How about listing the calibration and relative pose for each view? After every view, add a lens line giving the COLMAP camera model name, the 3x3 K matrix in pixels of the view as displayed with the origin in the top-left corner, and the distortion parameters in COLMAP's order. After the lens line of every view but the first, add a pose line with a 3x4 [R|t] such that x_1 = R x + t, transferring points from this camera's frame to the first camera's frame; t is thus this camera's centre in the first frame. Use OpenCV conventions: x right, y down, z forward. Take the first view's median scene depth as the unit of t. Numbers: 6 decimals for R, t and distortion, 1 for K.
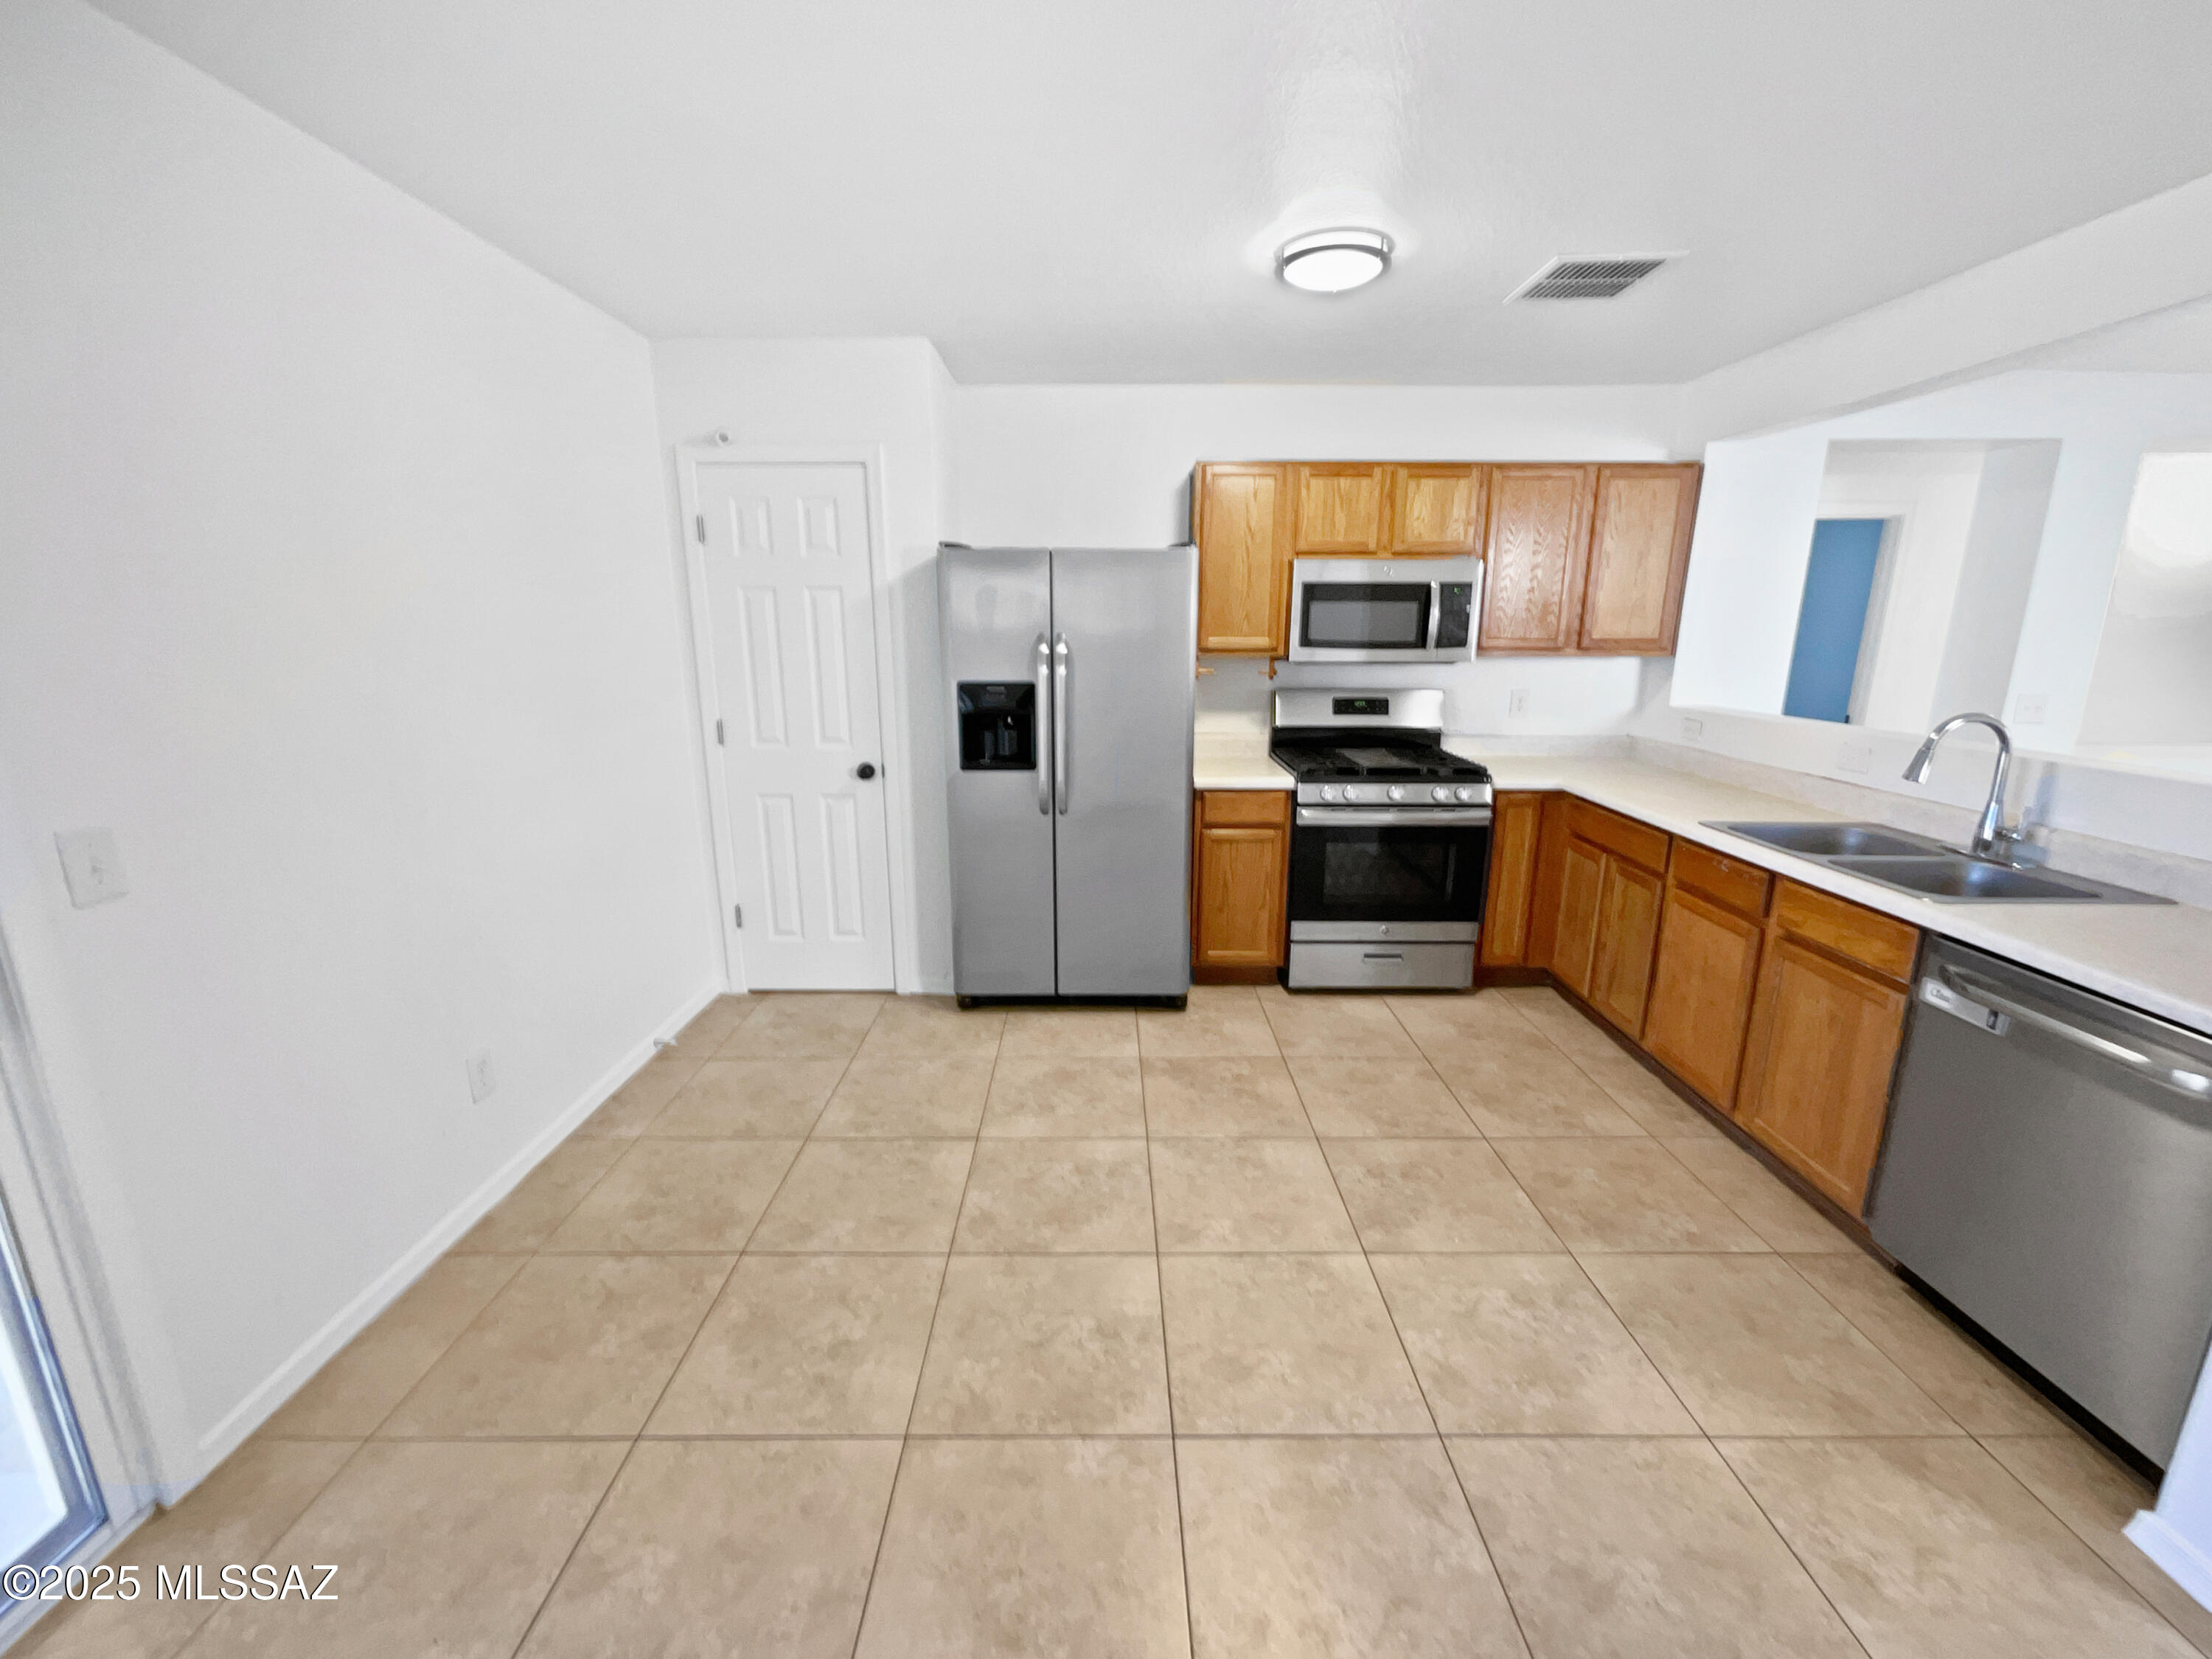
lens RADIAL K [[879.1, 0, 1107.5], [0, 879.1, 870.3], [0, 0, 1]] dist [0.000706, 0.000335]
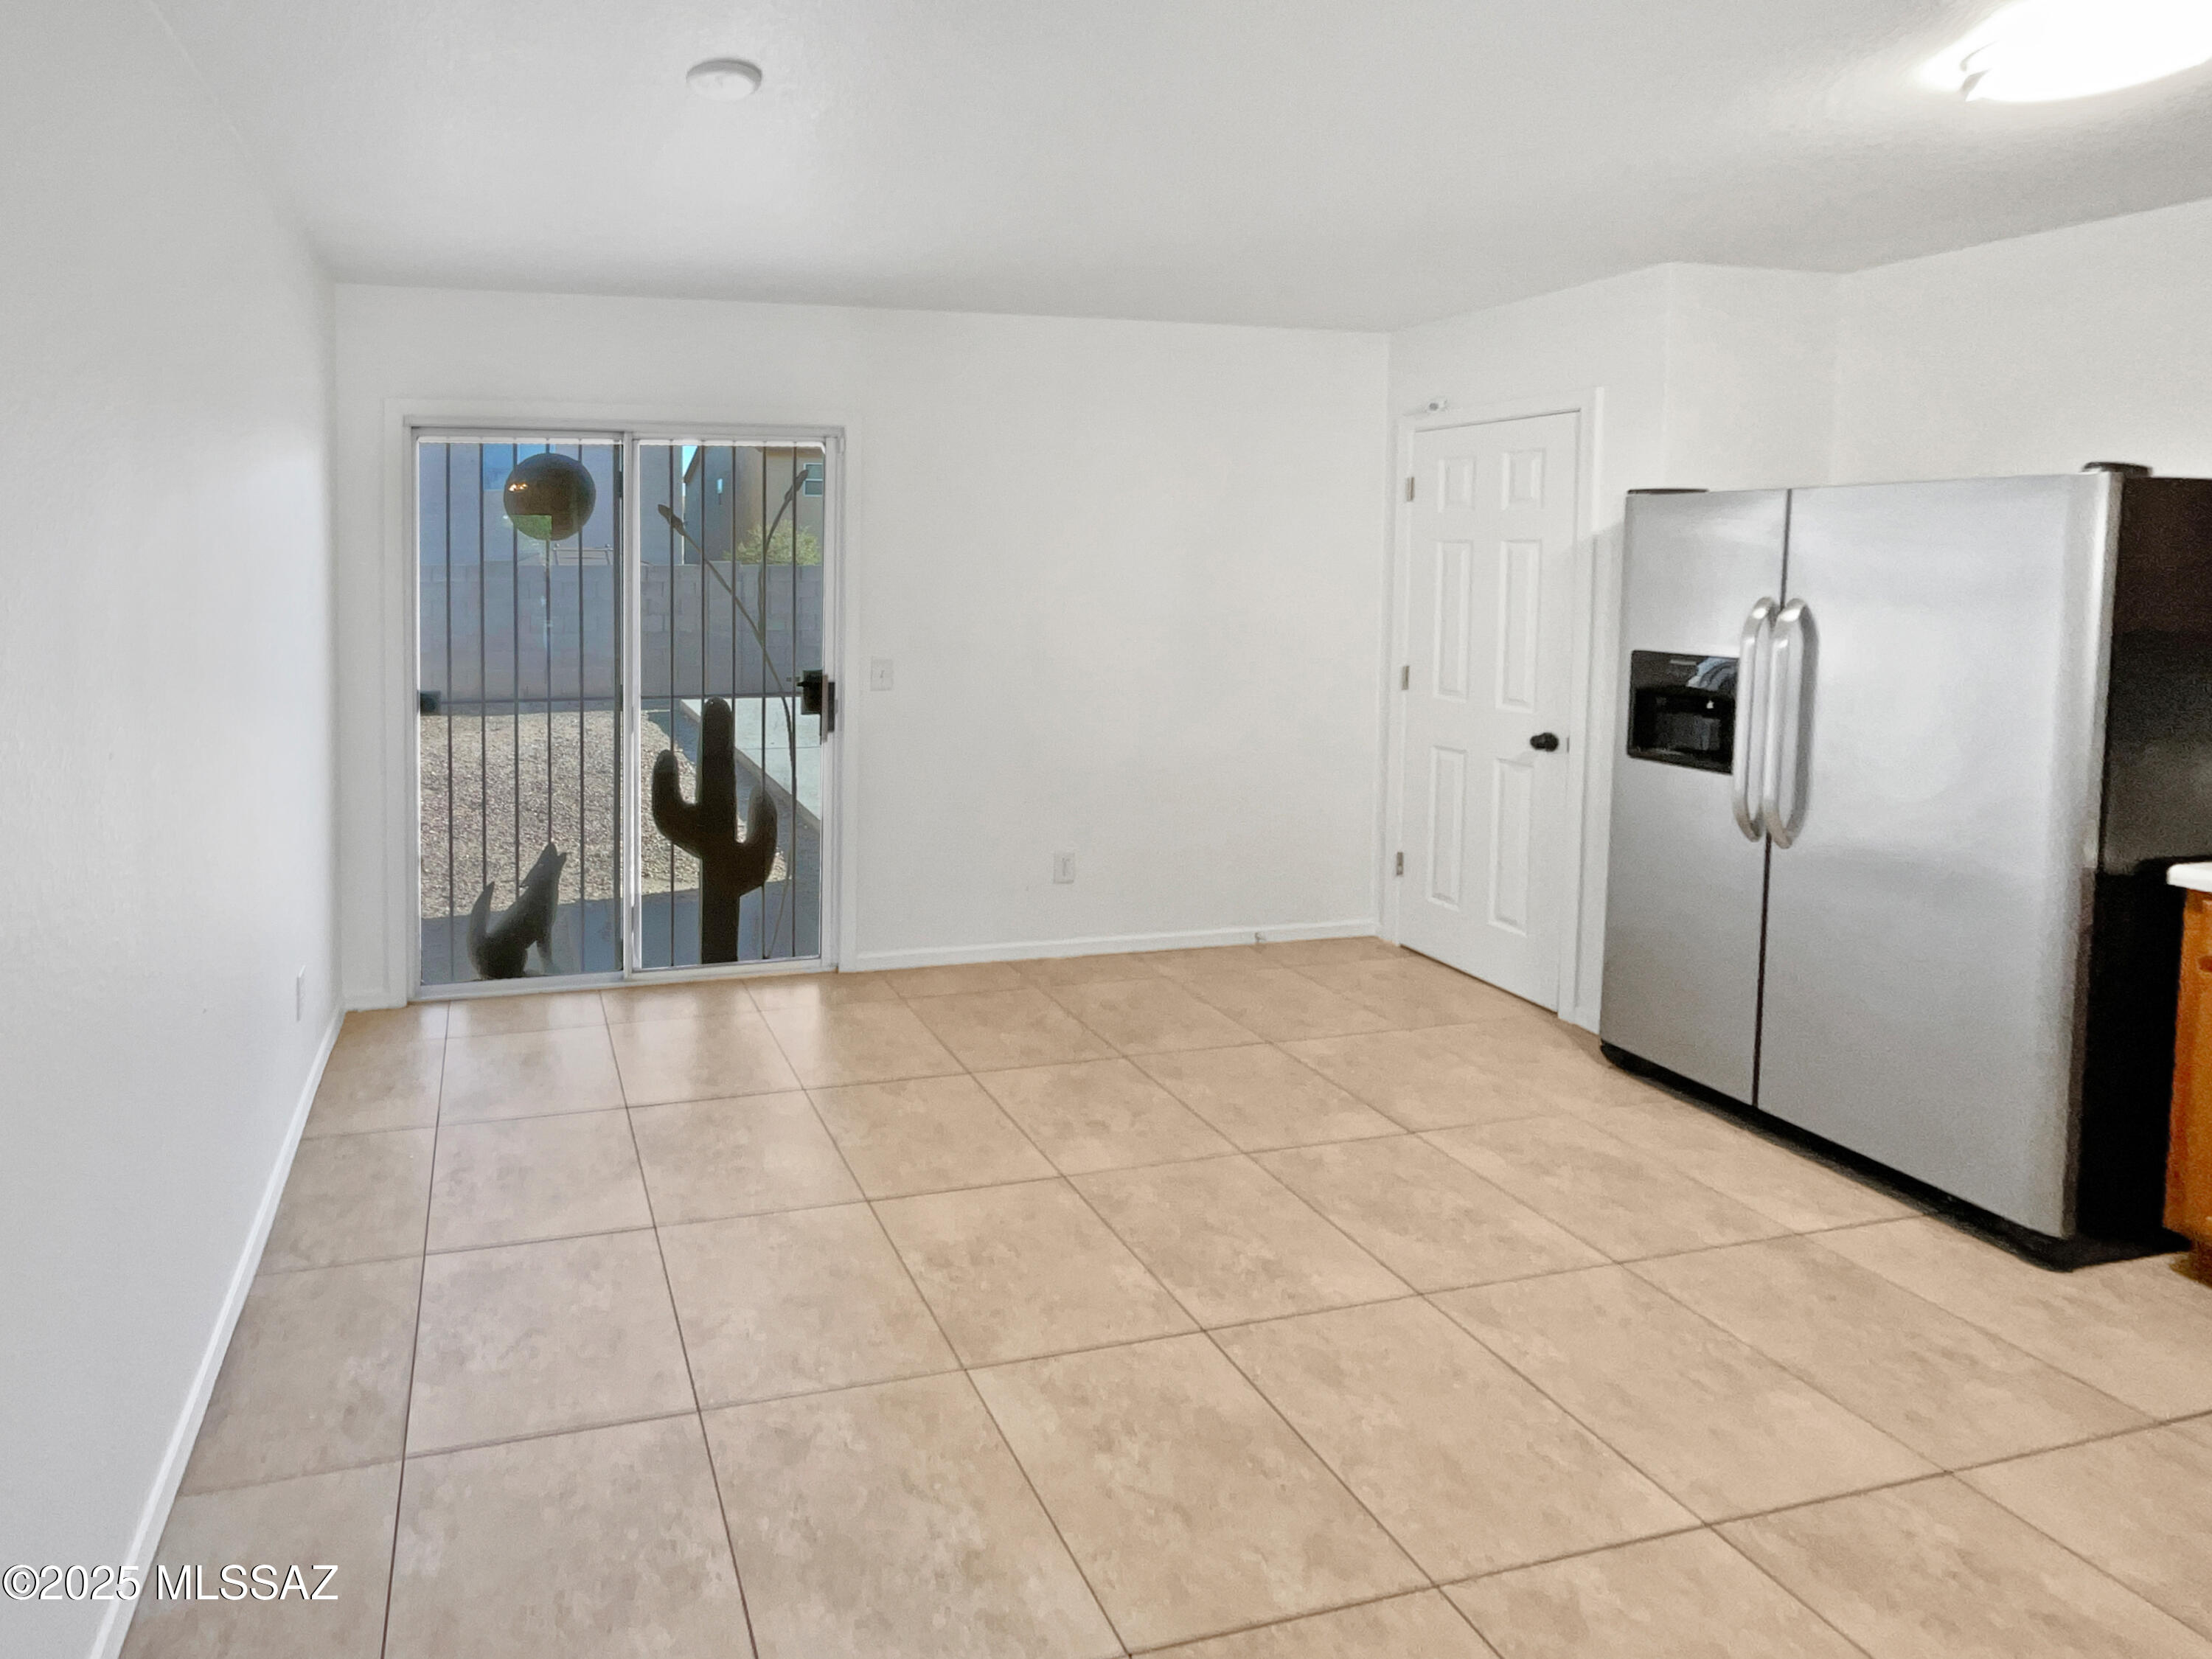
lens RADIAL K [[1695.0, 0, 1106.0], [0, 1695.0, 829.5], [0, 0, 1]] dist [-0.003081, 0.001417]
pose [[0.321685, 0.164792, -0.932396, 1.186516], [-0.267690, 0.960393, 0.077385, -0.041553], [0.908218, 0.224699, 0.353057, 0.020903]]
